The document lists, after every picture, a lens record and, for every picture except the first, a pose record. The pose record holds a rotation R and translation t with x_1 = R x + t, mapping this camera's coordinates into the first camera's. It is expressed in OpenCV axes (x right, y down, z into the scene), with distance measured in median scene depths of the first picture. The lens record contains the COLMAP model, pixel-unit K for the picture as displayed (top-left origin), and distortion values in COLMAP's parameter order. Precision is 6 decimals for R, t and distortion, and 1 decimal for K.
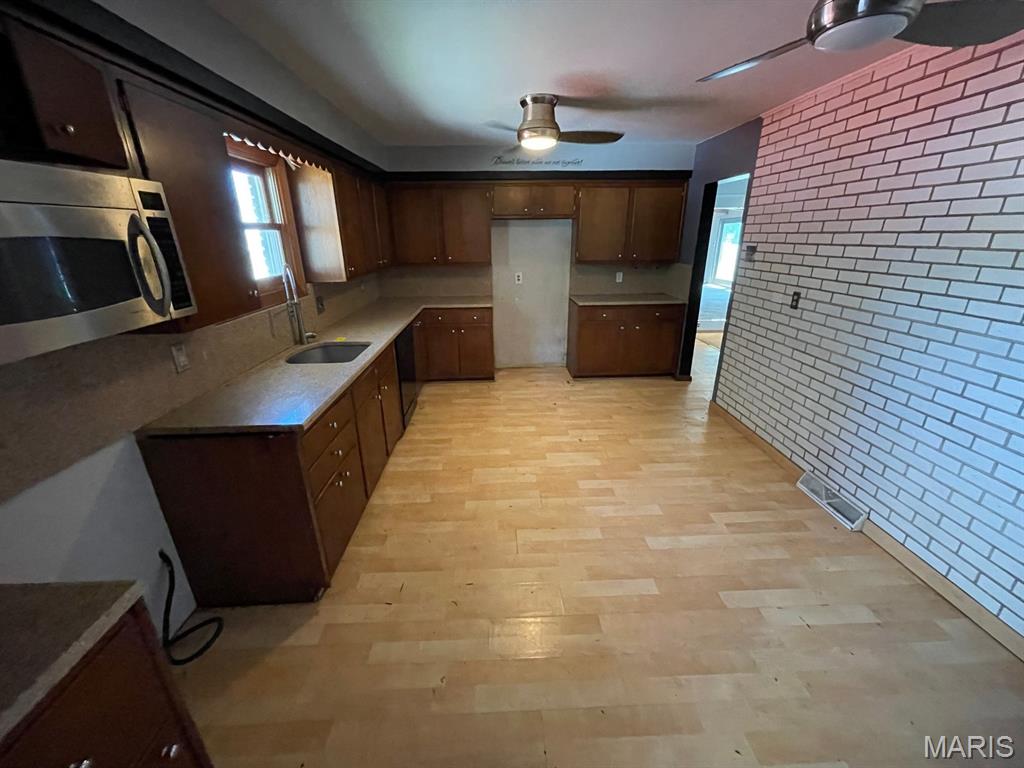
lens RADIAL K [[413.0, 0, 513.0], [0, 413.0, 386.2], [0, 0, 1]] dist [-0.003631, 0.001613]
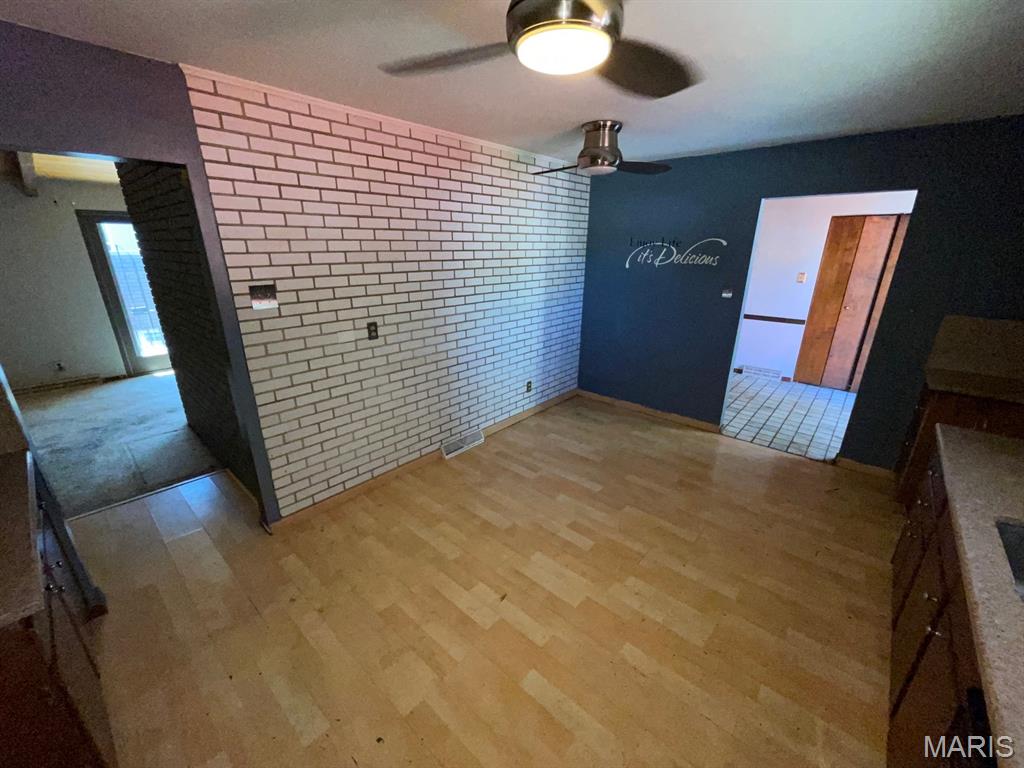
lens RADIAL K [[413.0, 0, 512.9], [0, 413.0, 388.0], [0, 0, 1]] dist [-0.003631, 0.001613]
pose [[-0.720811, -0.223660, 0.656054, -0.260703], [0.240693, 0.806839, 0.539517, -0.638871], [-0.649999, 0.546798, -0.527745, 1.608456]]
